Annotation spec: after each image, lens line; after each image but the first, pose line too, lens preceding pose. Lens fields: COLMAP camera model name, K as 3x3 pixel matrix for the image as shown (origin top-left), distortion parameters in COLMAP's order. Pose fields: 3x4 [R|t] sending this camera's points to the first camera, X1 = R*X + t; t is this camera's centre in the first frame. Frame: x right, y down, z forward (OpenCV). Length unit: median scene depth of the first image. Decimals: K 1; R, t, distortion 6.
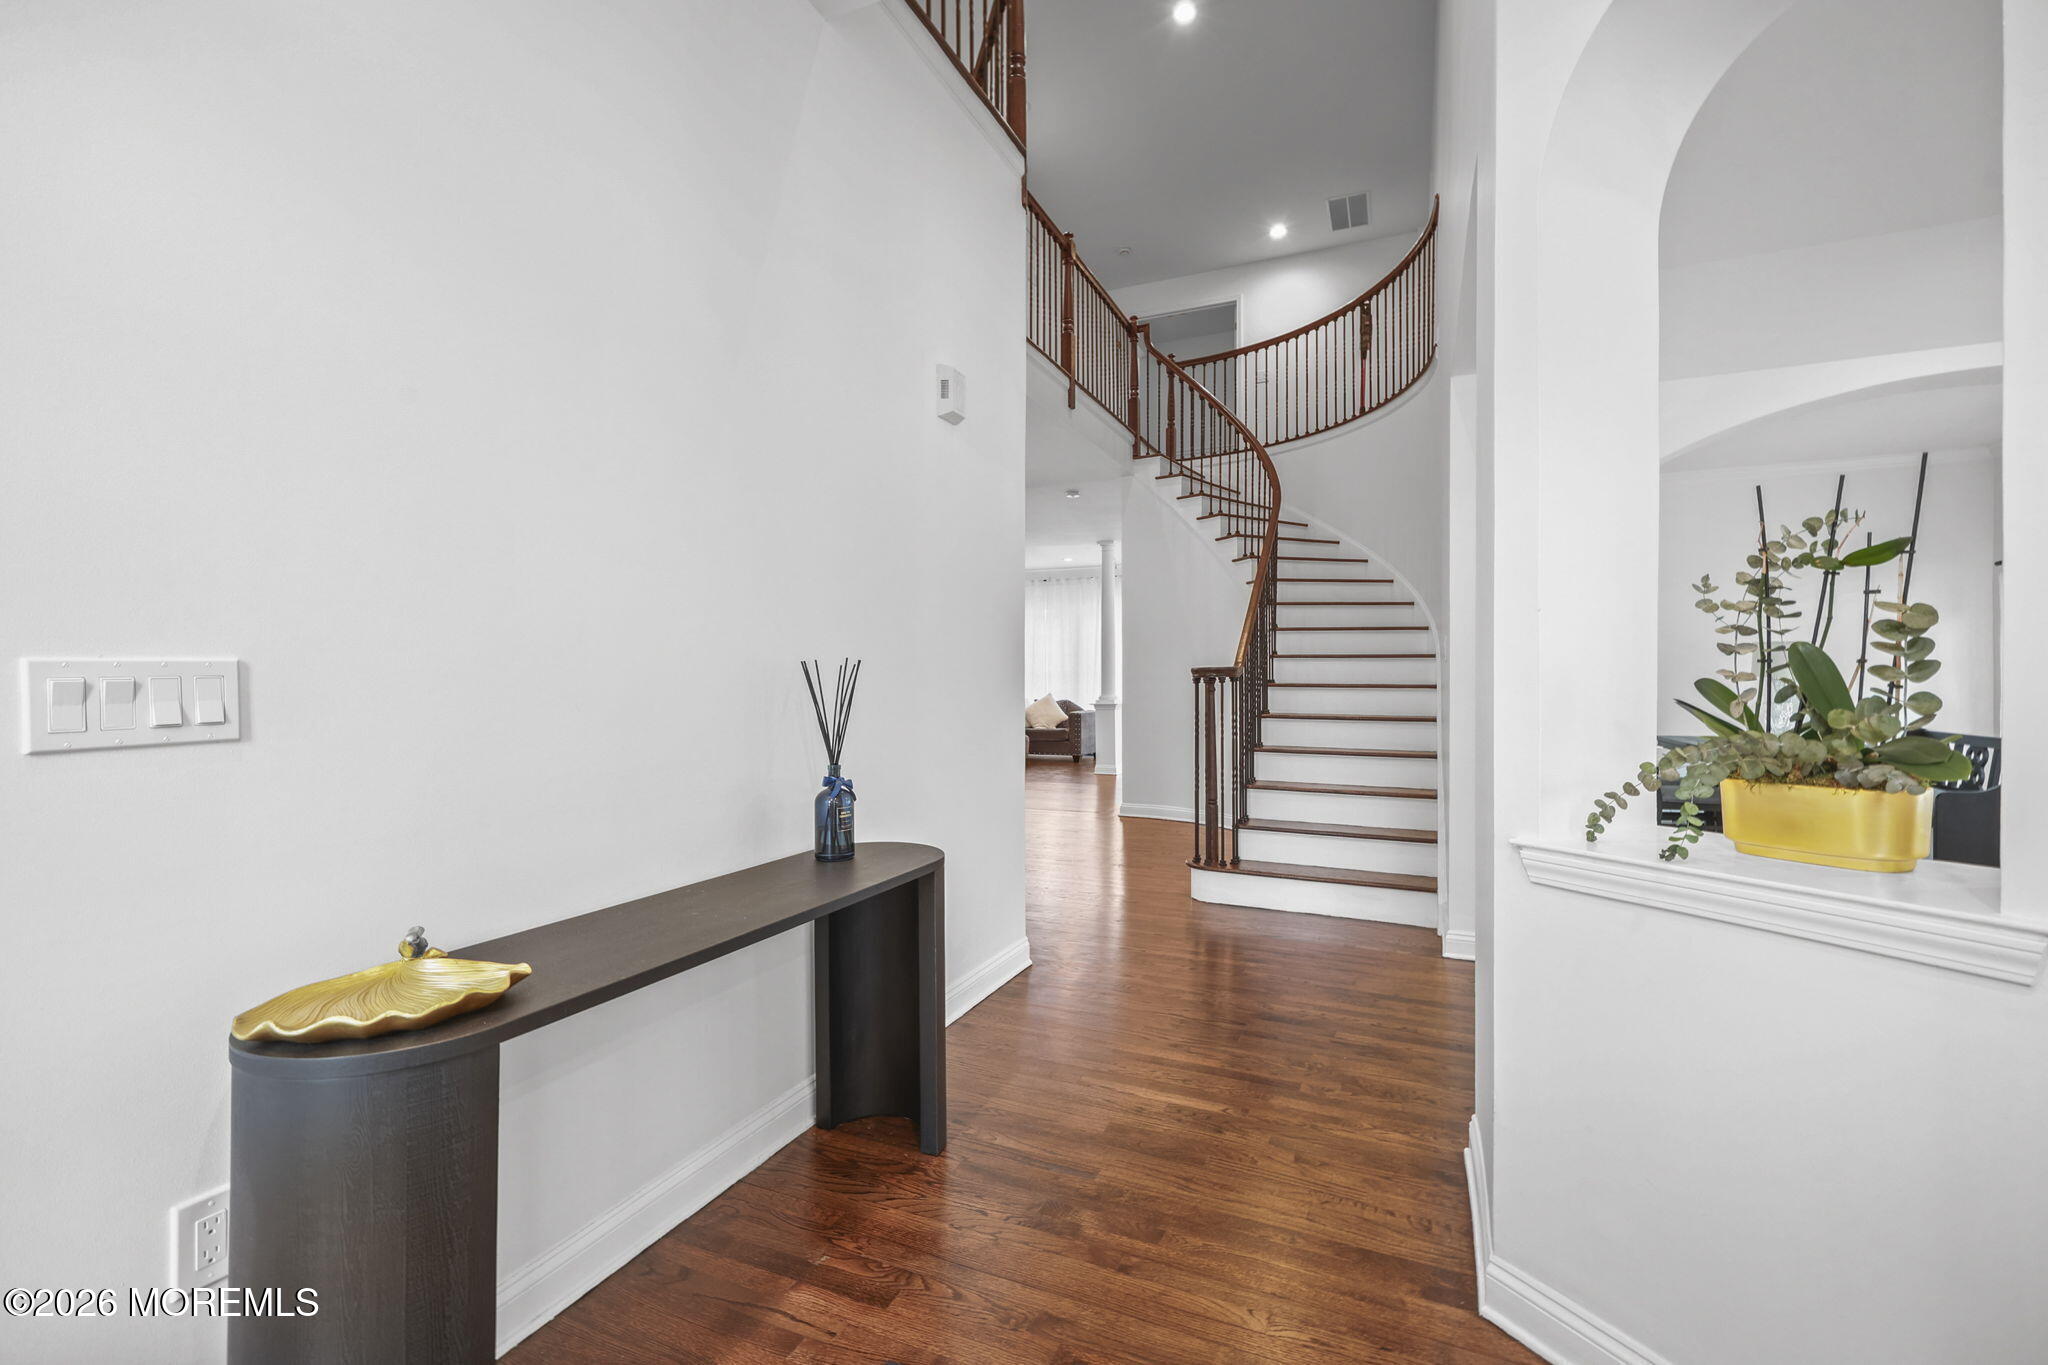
lens RADIAL K [[835.4, 0, 1031.0], [0, 835.4, 681.4], [0, 0, 1]] dist [0.003117, 0.000081]
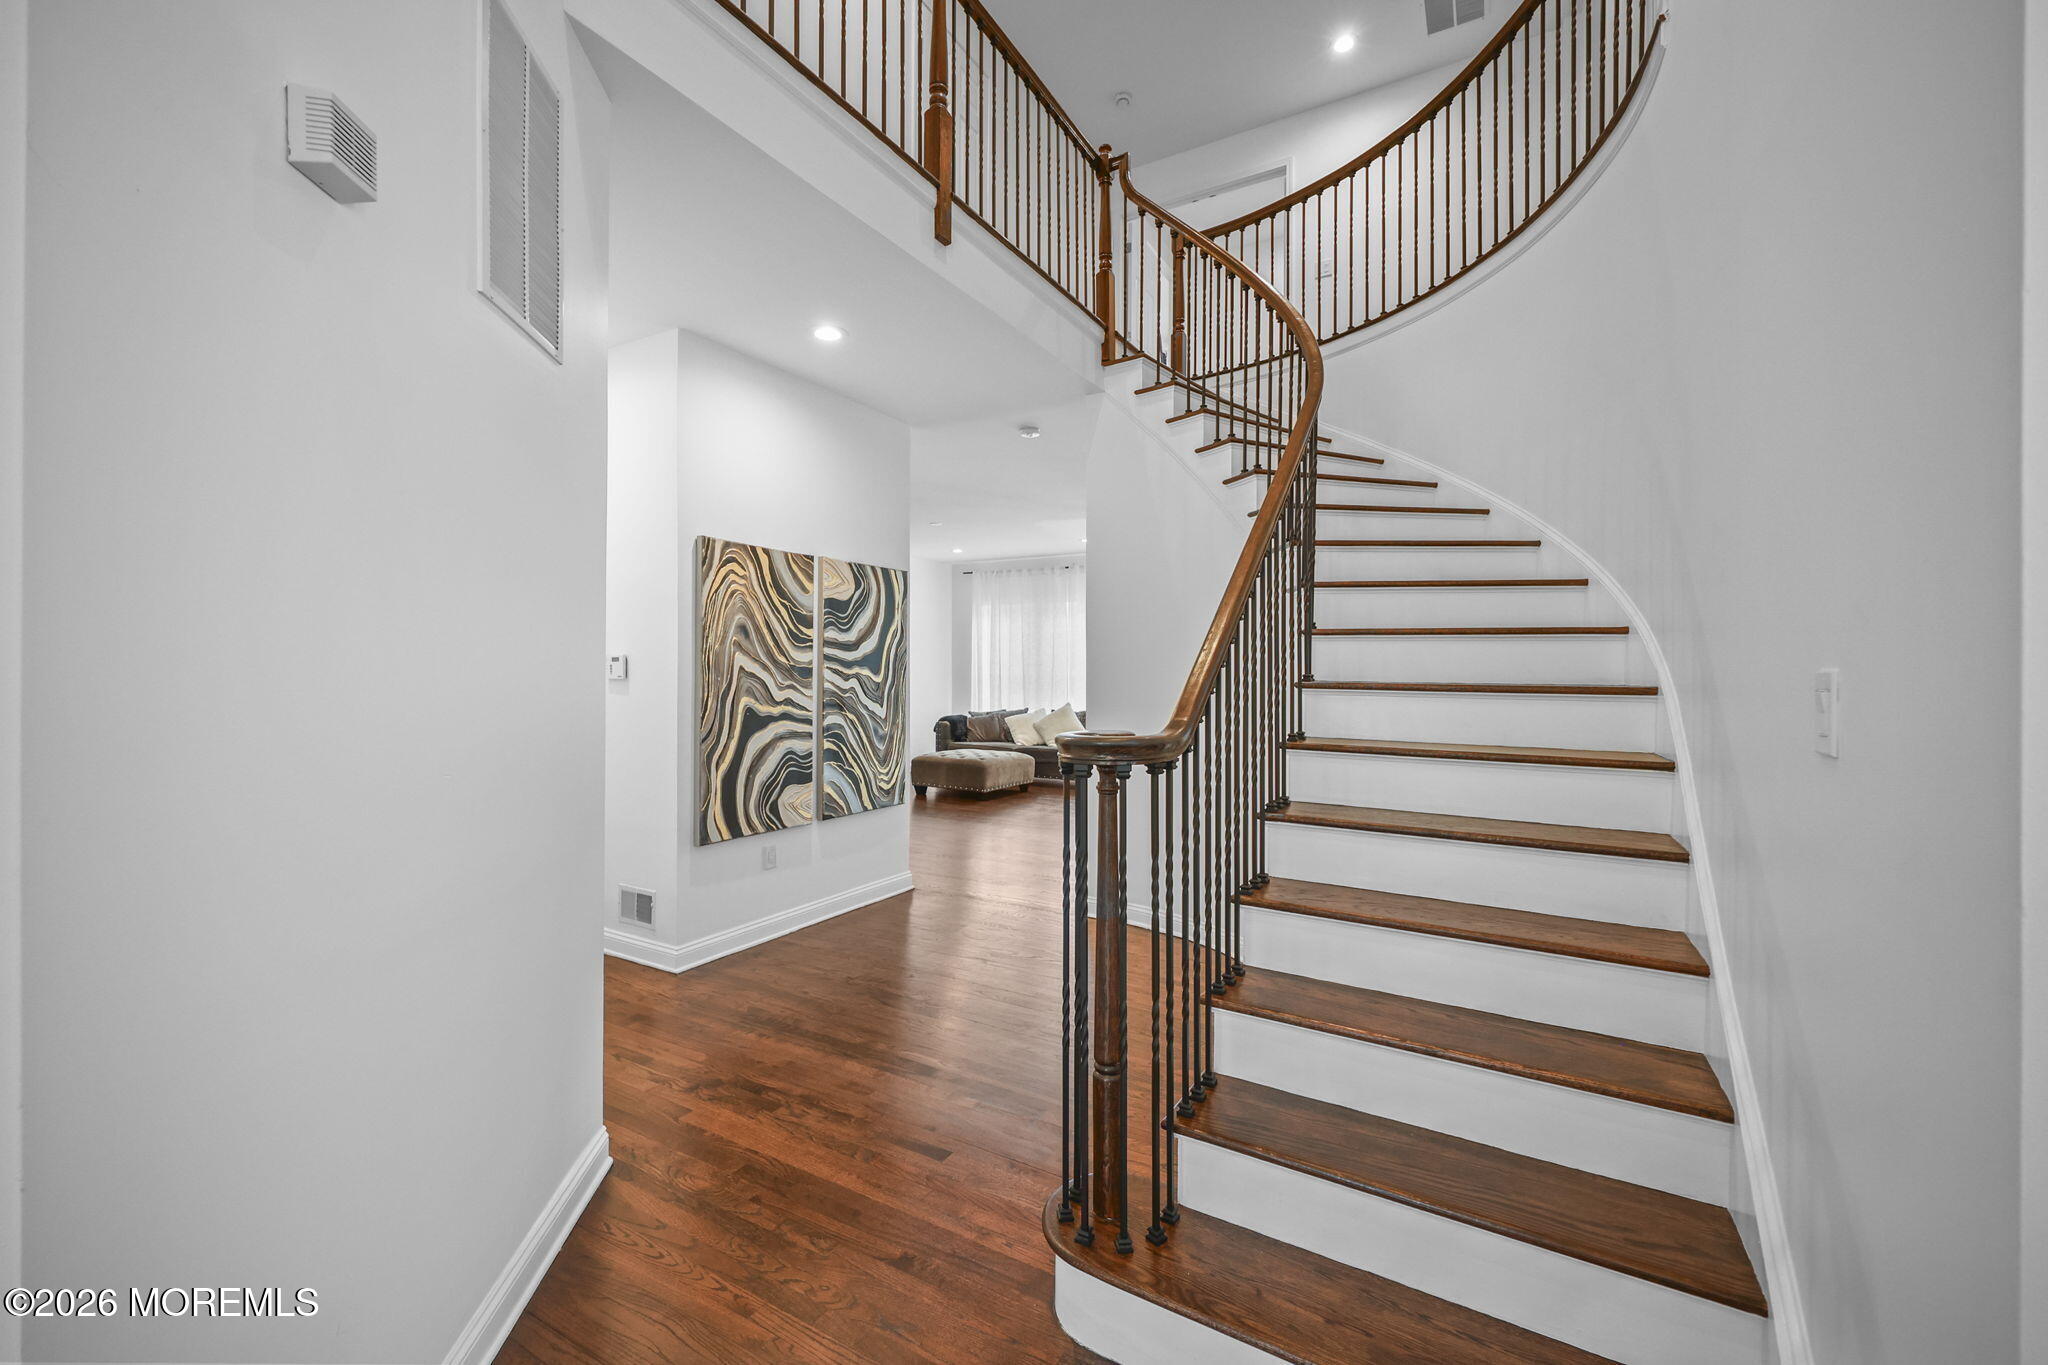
lens RADIAL K [[835.4, 0, 1018.3], [0, 835.4, 676.0], [0, 0, 1]] dist [0.003117, 0.000081]
pose [[0.994233, 0.004107, -0.107161, 0.133328], [-0.003893, 0.999990, 0.002210, -0.028648], [0.107169, -0.001780, 0.994239, 0.365271]]
